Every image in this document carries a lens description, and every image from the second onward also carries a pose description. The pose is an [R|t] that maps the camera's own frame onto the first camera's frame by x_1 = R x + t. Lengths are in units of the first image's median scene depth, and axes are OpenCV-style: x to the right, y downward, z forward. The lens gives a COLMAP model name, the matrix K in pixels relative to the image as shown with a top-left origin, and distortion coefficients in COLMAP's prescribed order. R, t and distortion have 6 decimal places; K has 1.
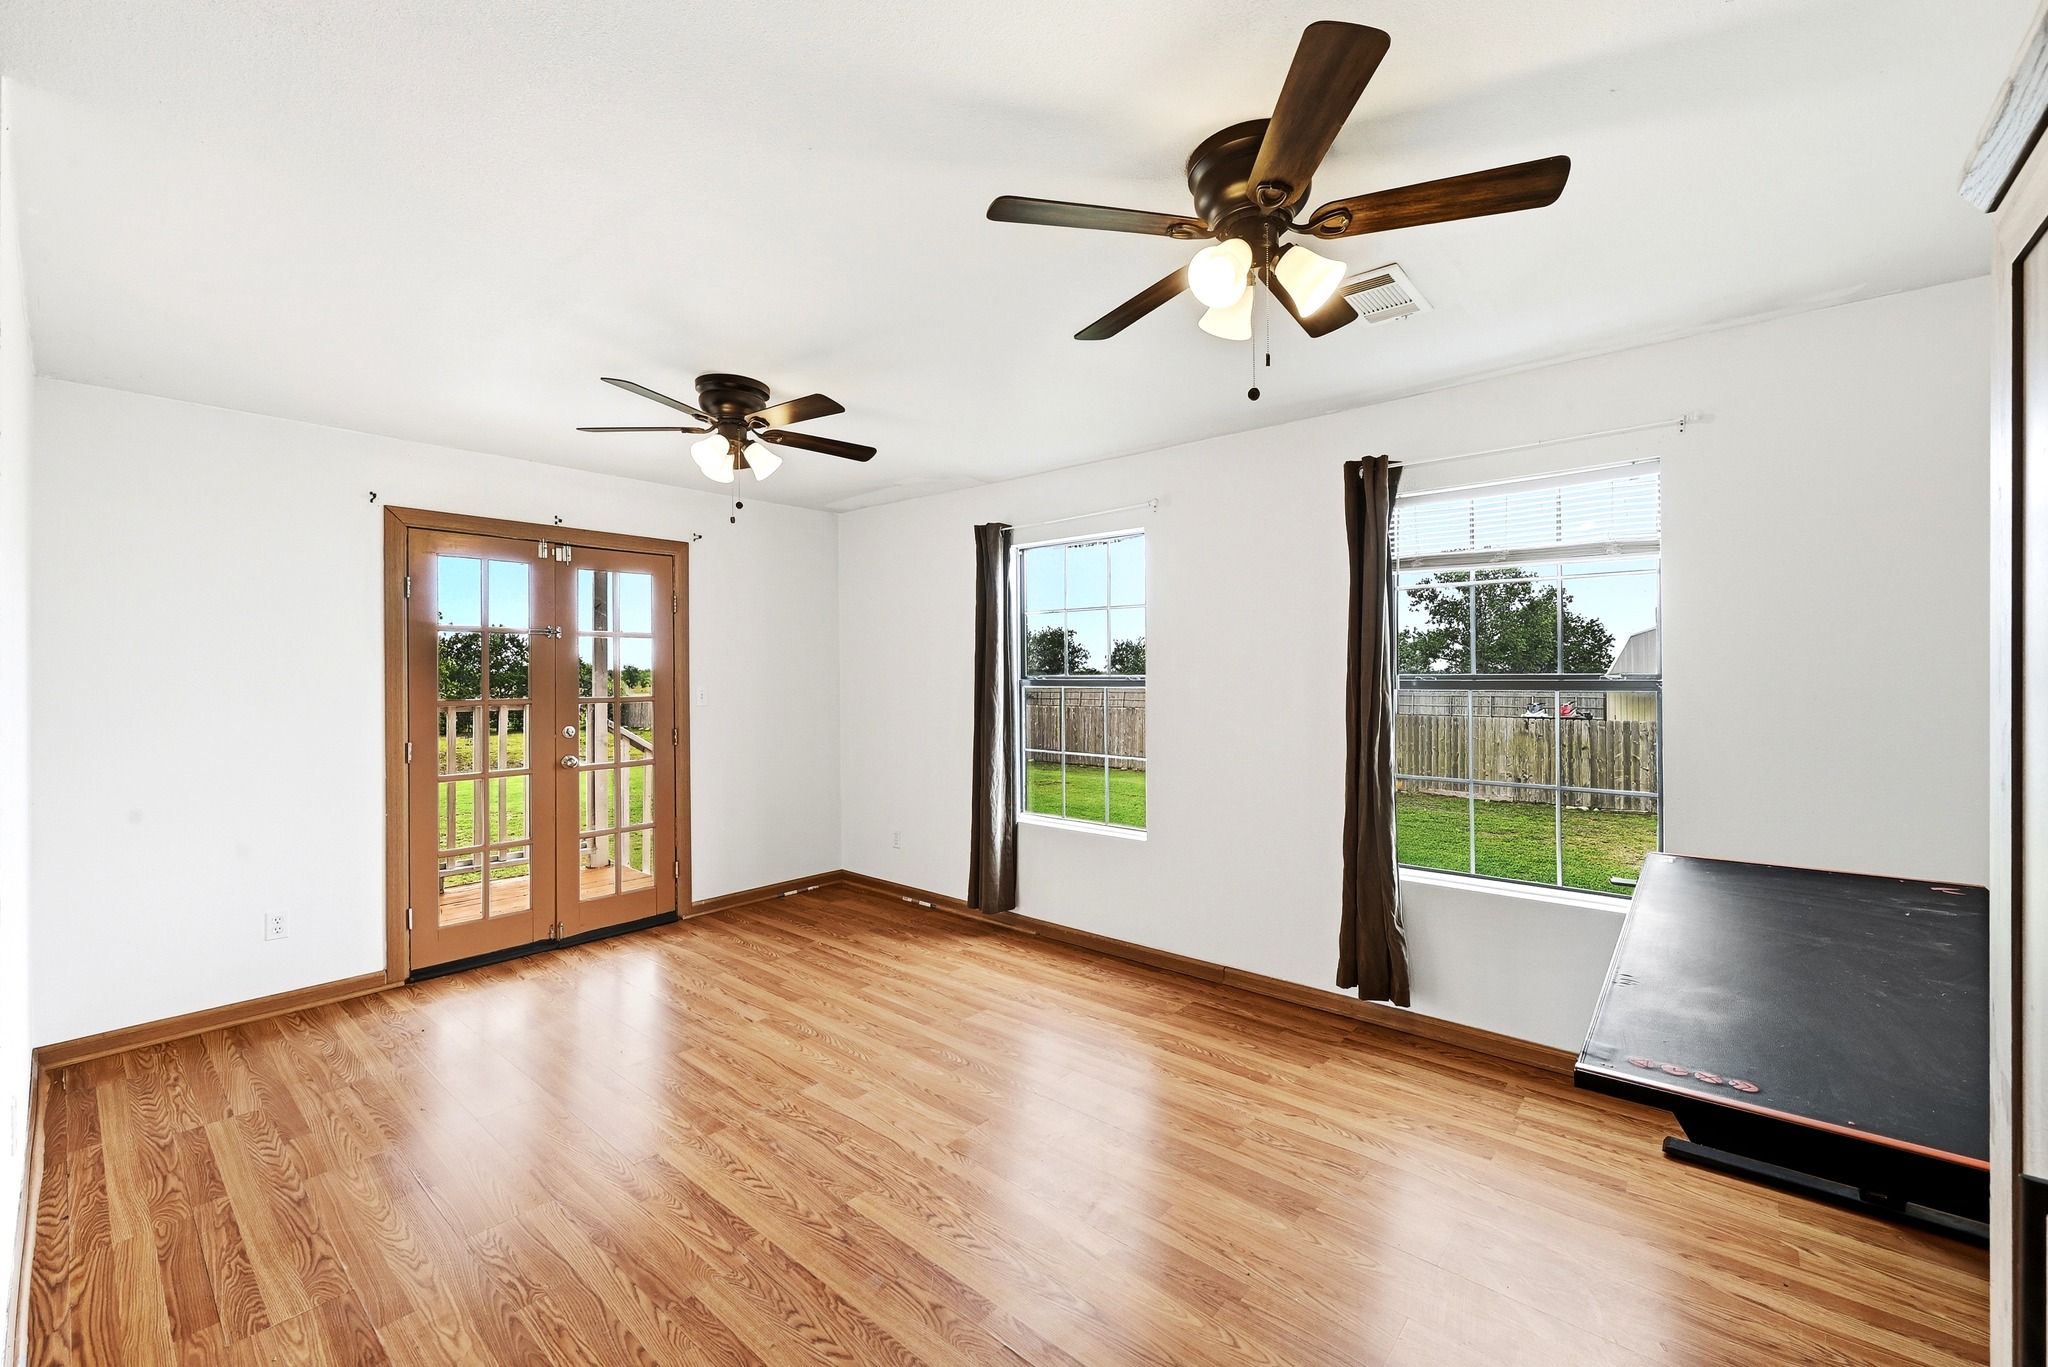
lens RADIAL K [[817.1, 0, 1028.1], [0, 817.1, 675.2], [0, 0, 1]] dist [-0.000229, 0.000056]
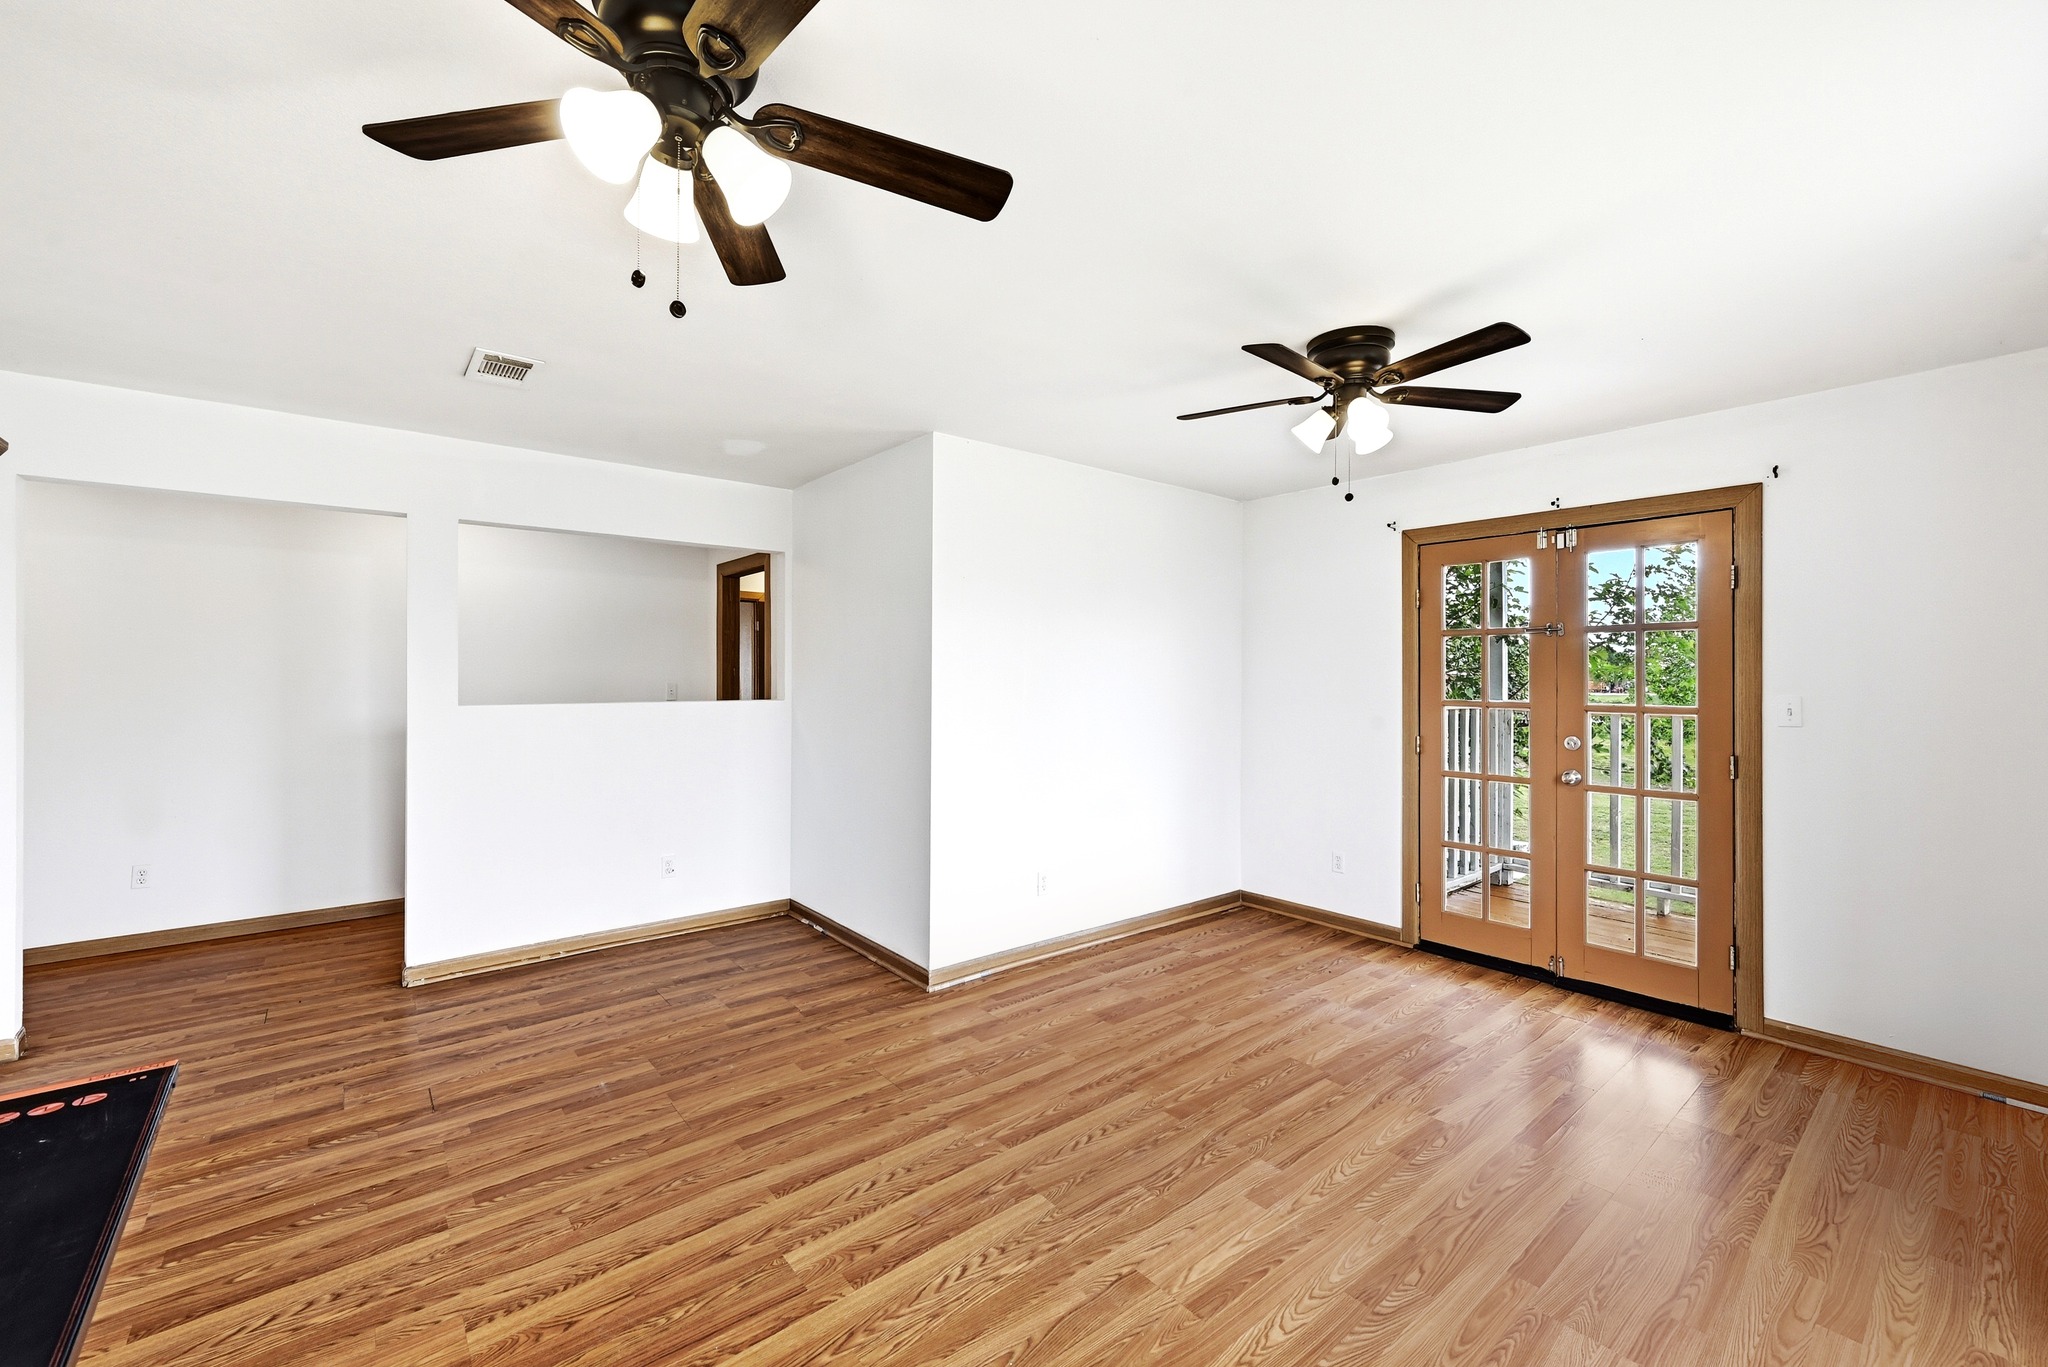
lens RADIAL K [[817.1, 0, 1028.1], [0, 817.1, 675.2], [0, 0, 1]] dist [-0.000229, 0.000056]
pose [[-0.159803, 0.002946, -0.987145, 0.417735], [-0.007152, 0.999966, 0.004142, -0.002078], [0.987123, 0.007722, -0.159777, 0.610950]]
